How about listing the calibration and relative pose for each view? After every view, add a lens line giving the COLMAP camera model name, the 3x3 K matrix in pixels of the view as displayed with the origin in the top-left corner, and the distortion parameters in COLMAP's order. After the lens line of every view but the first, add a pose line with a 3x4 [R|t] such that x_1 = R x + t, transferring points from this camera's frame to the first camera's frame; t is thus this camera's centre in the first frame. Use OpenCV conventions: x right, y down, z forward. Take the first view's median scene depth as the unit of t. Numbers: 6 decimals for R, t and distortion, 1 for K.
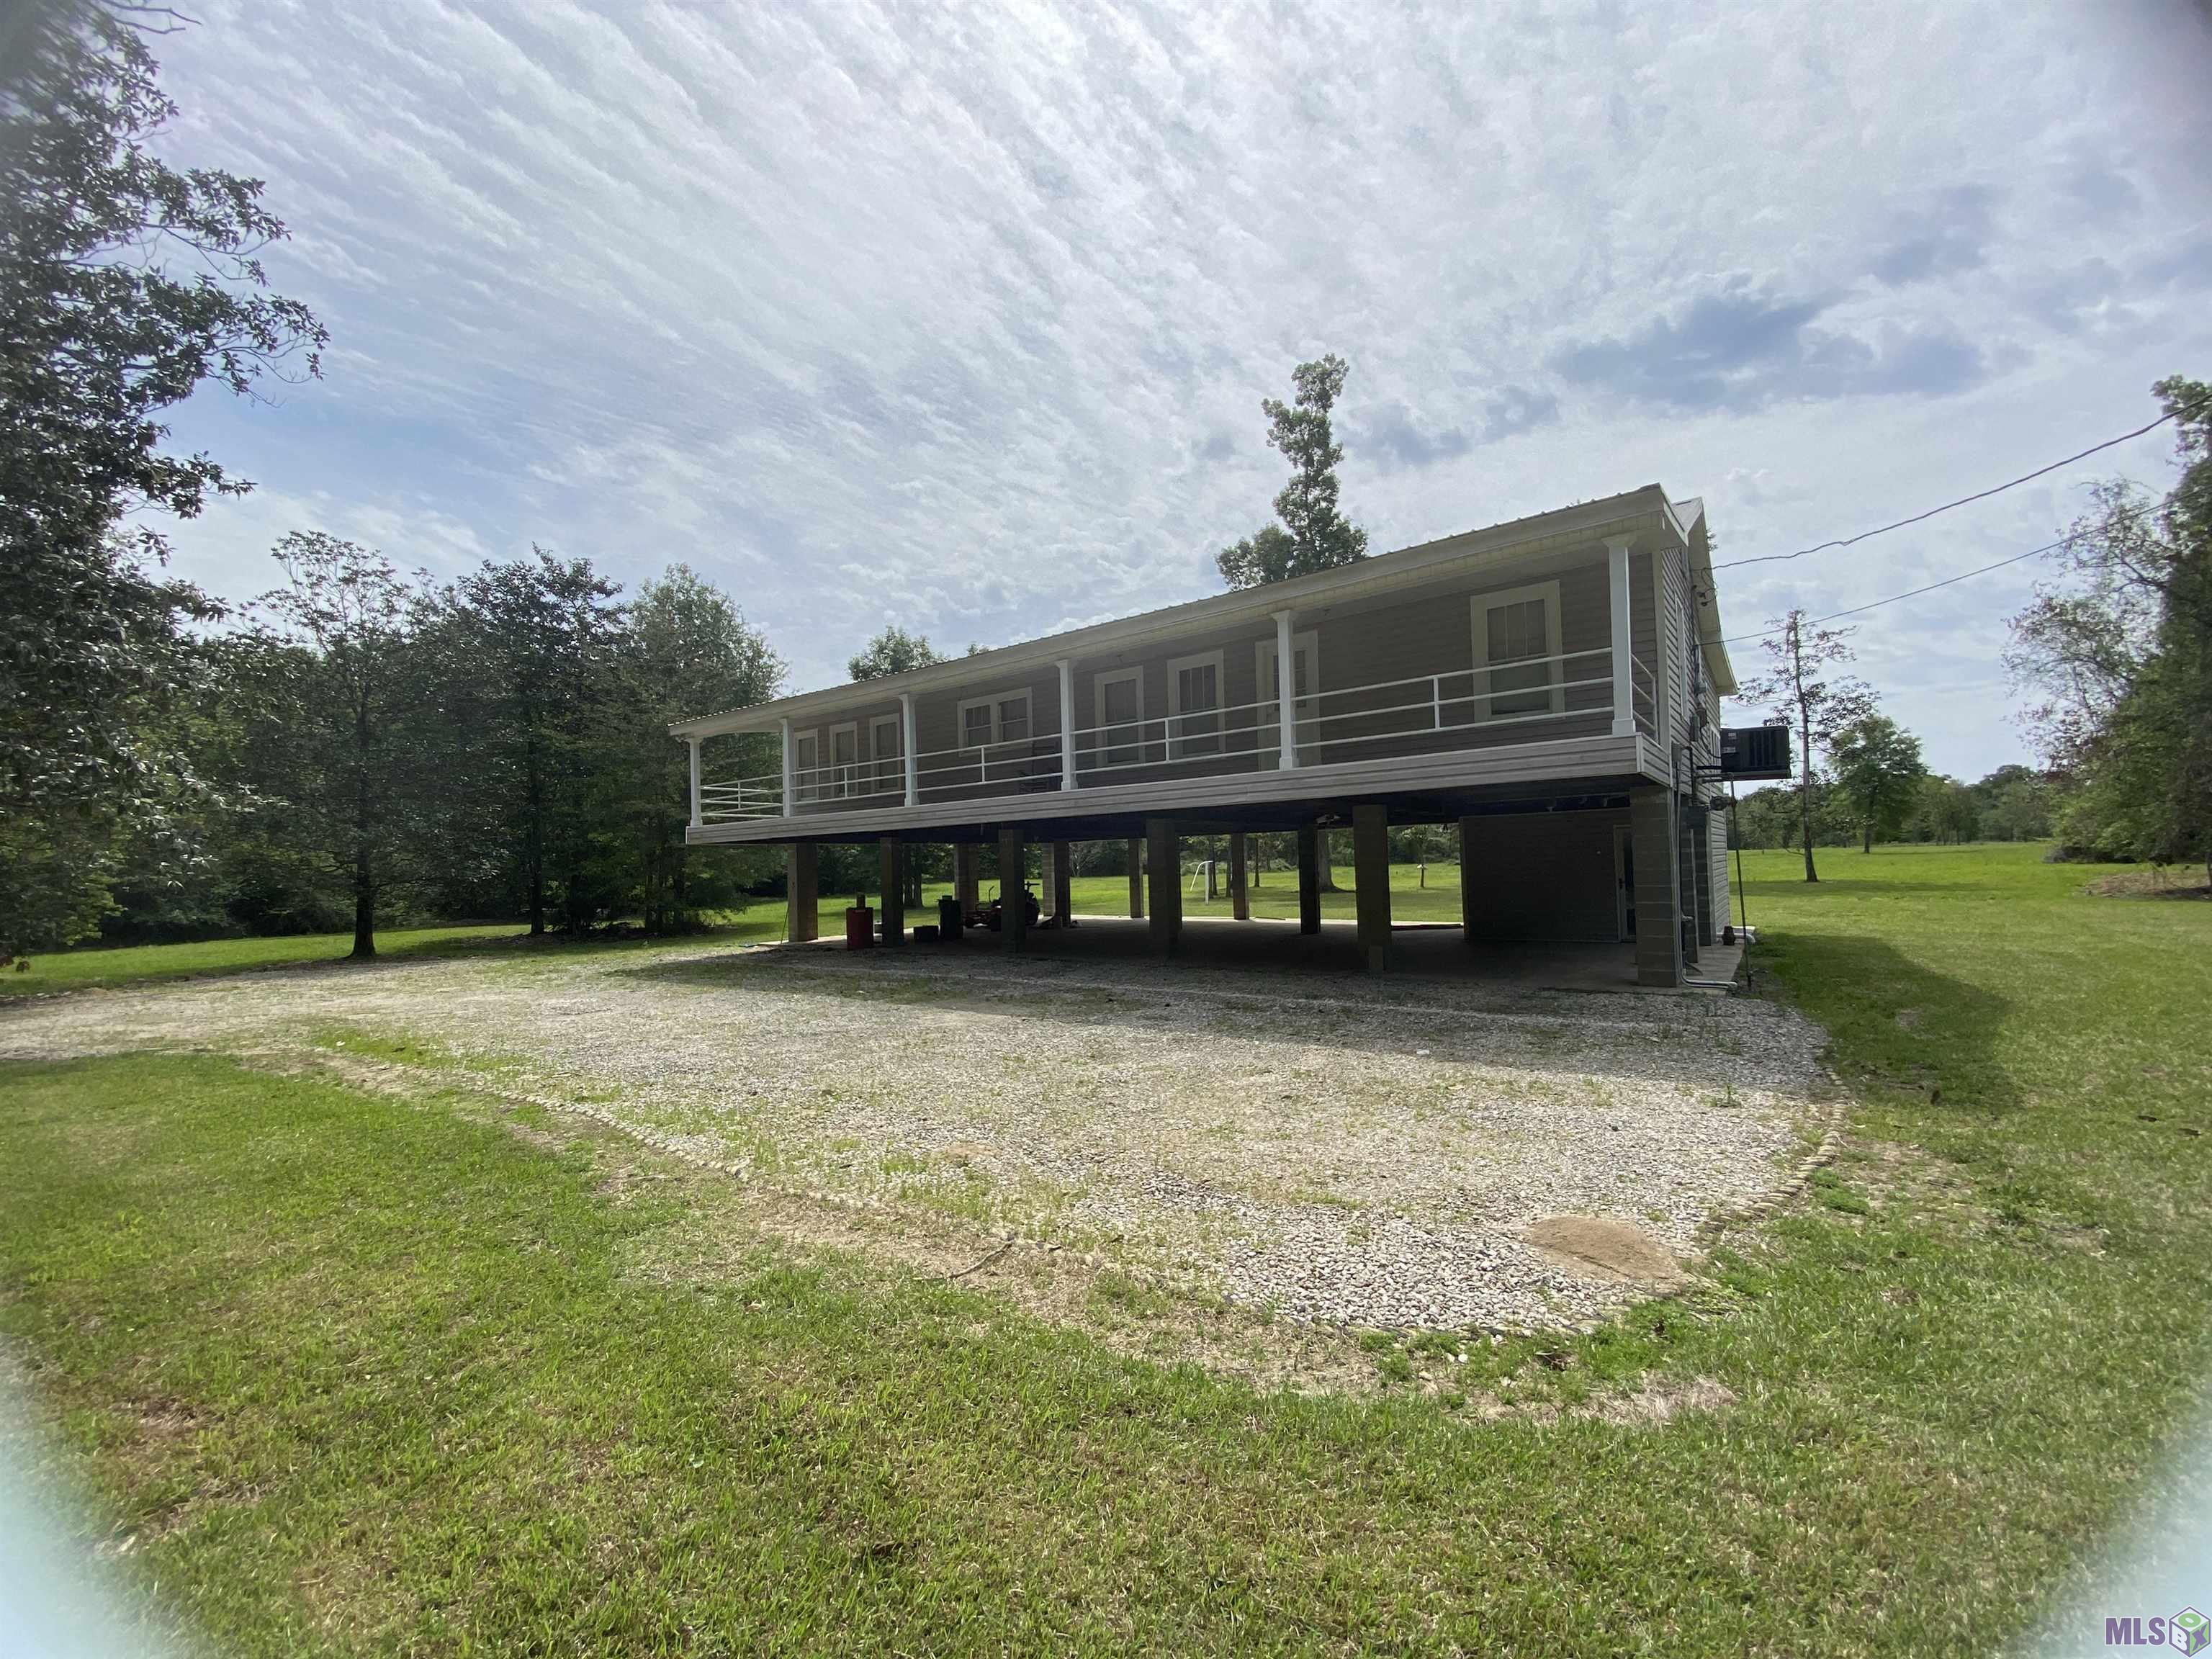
lens RADIAL K [[899.2, 0, 1109.4], [0, 899.2, 842.5], [0, 0, 1]] dist [0.013089, -0.015215]
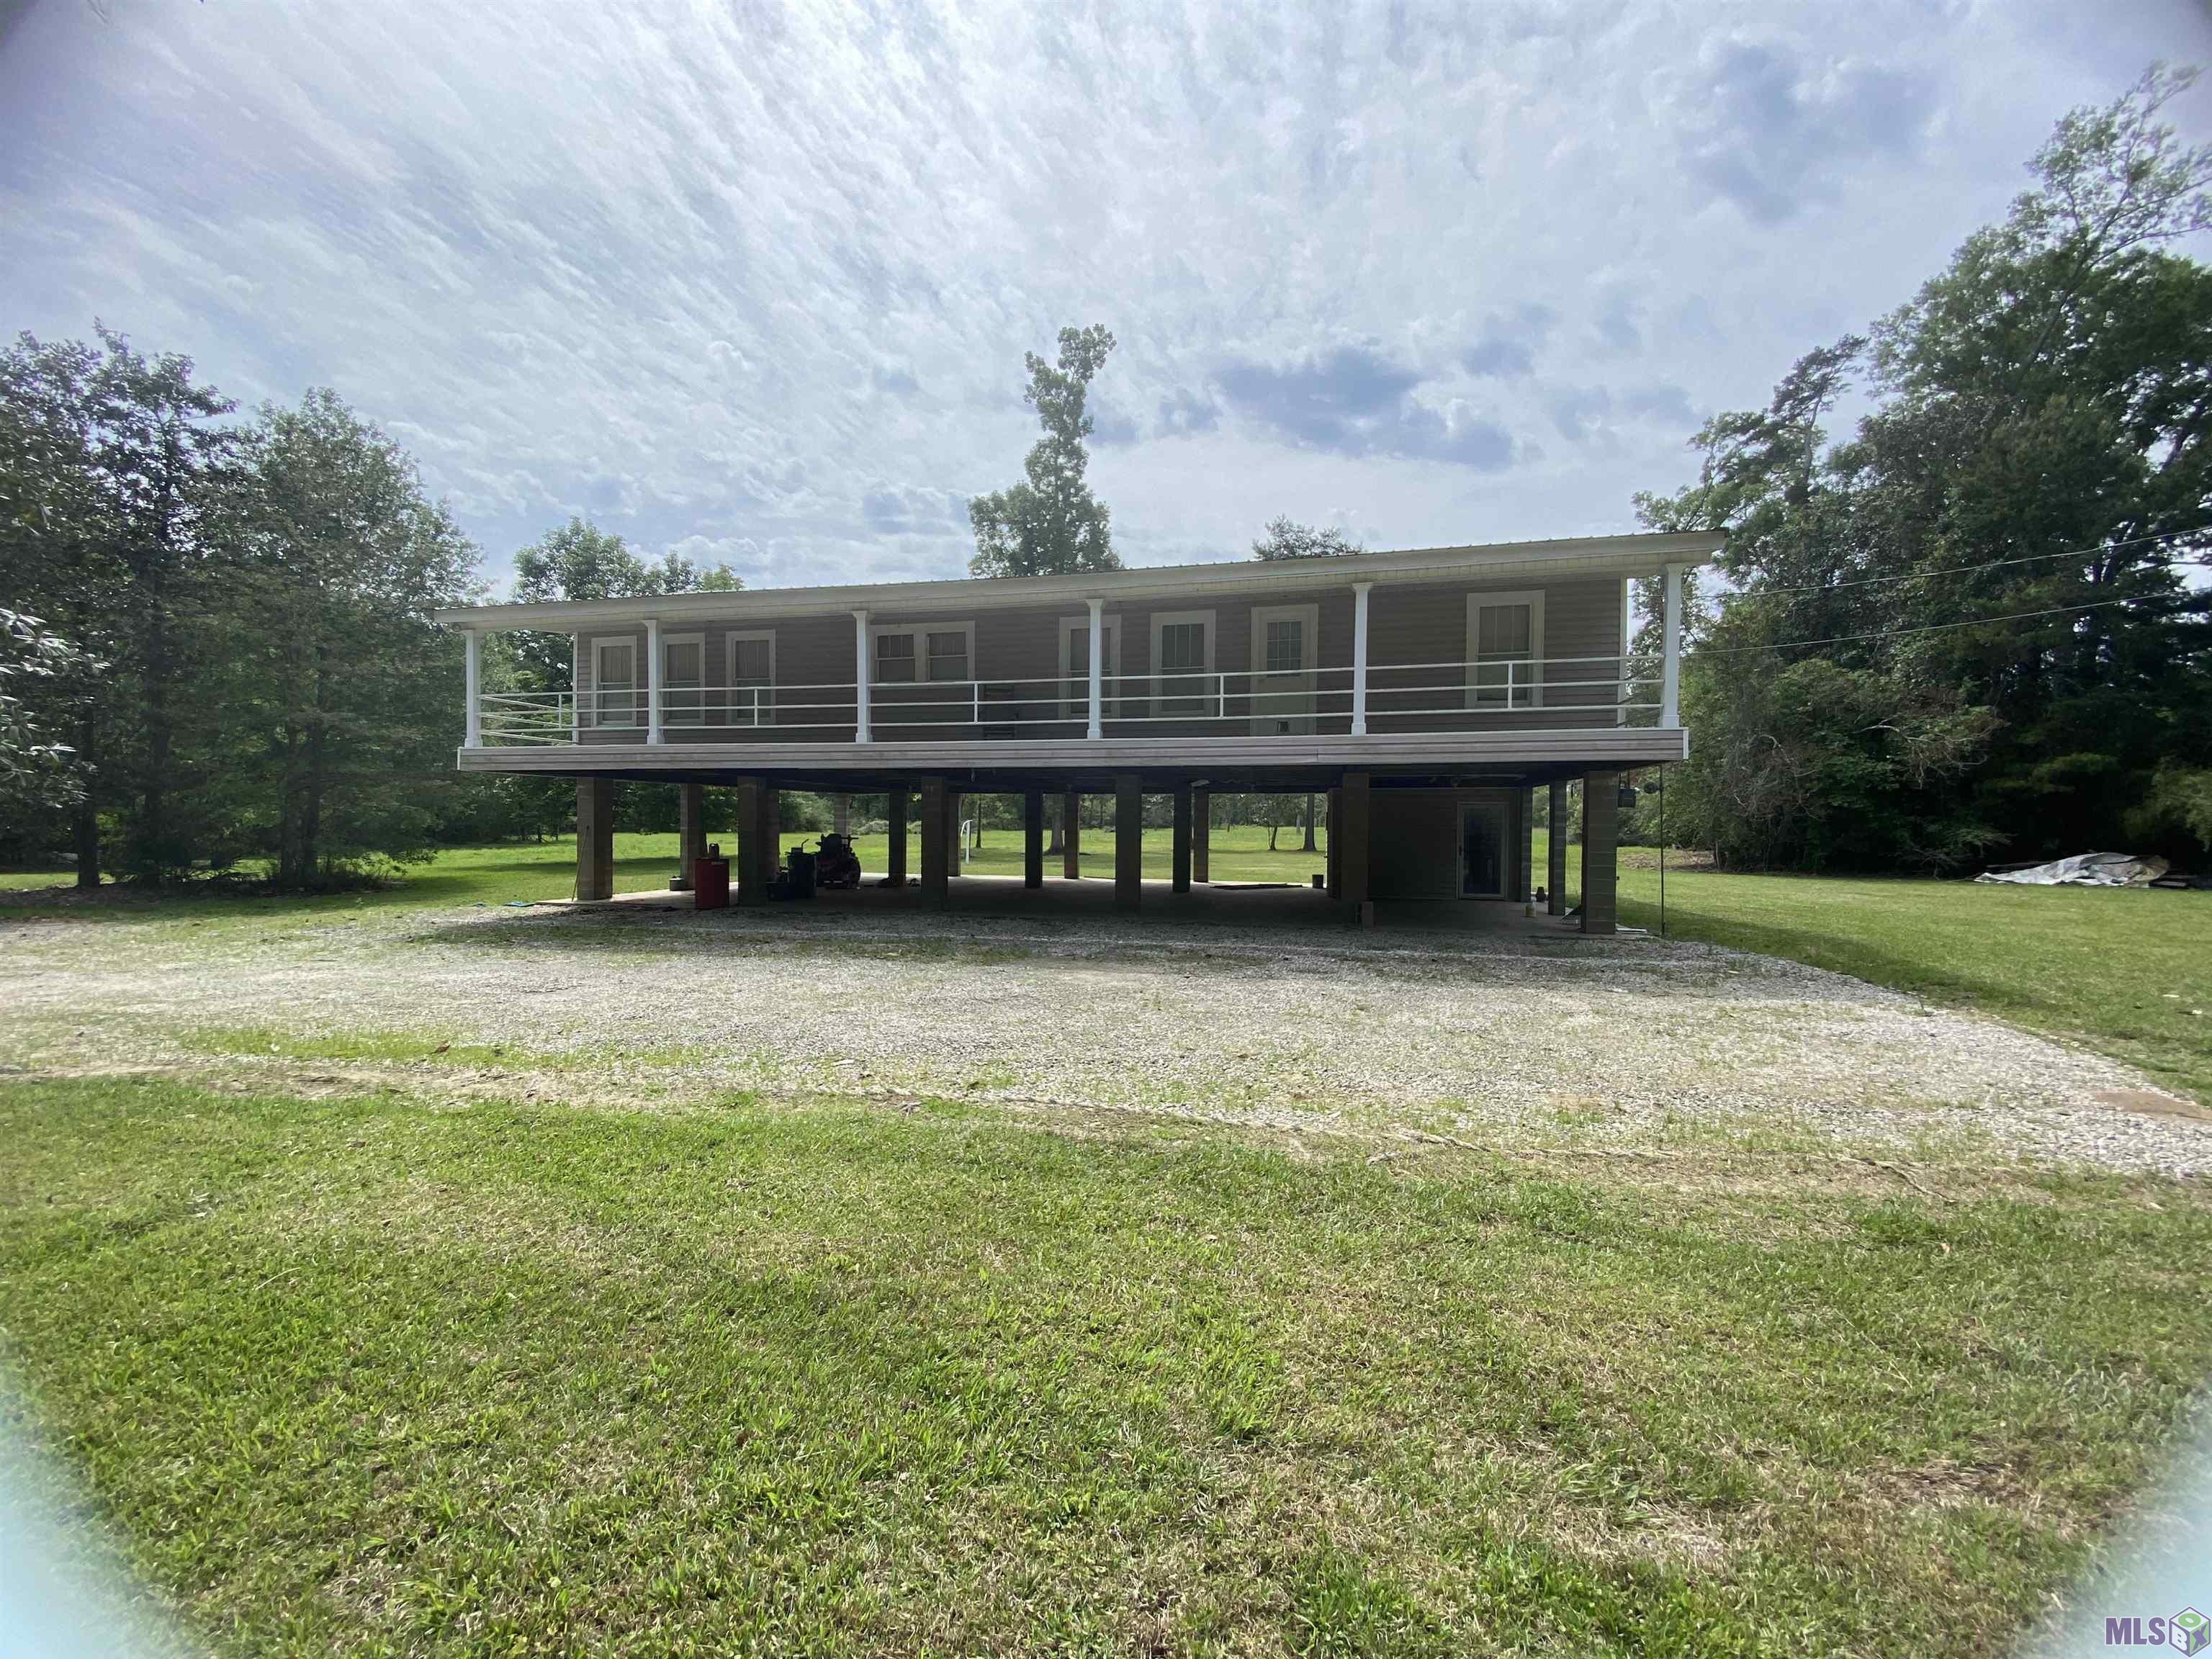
lens RADIAL K [[899.2, 0, 1123.2], [0, 899.2, 852.1], [0, 0, 1]] dist [0.013089, -0.015215]
pose [[0.907756, 0.022129, 0.418914, -0.187068], [-0.044298, 0.998081, 0.043269, 0.008779], [-0.417153, -0.057835, 0.906994, 0.042979]]
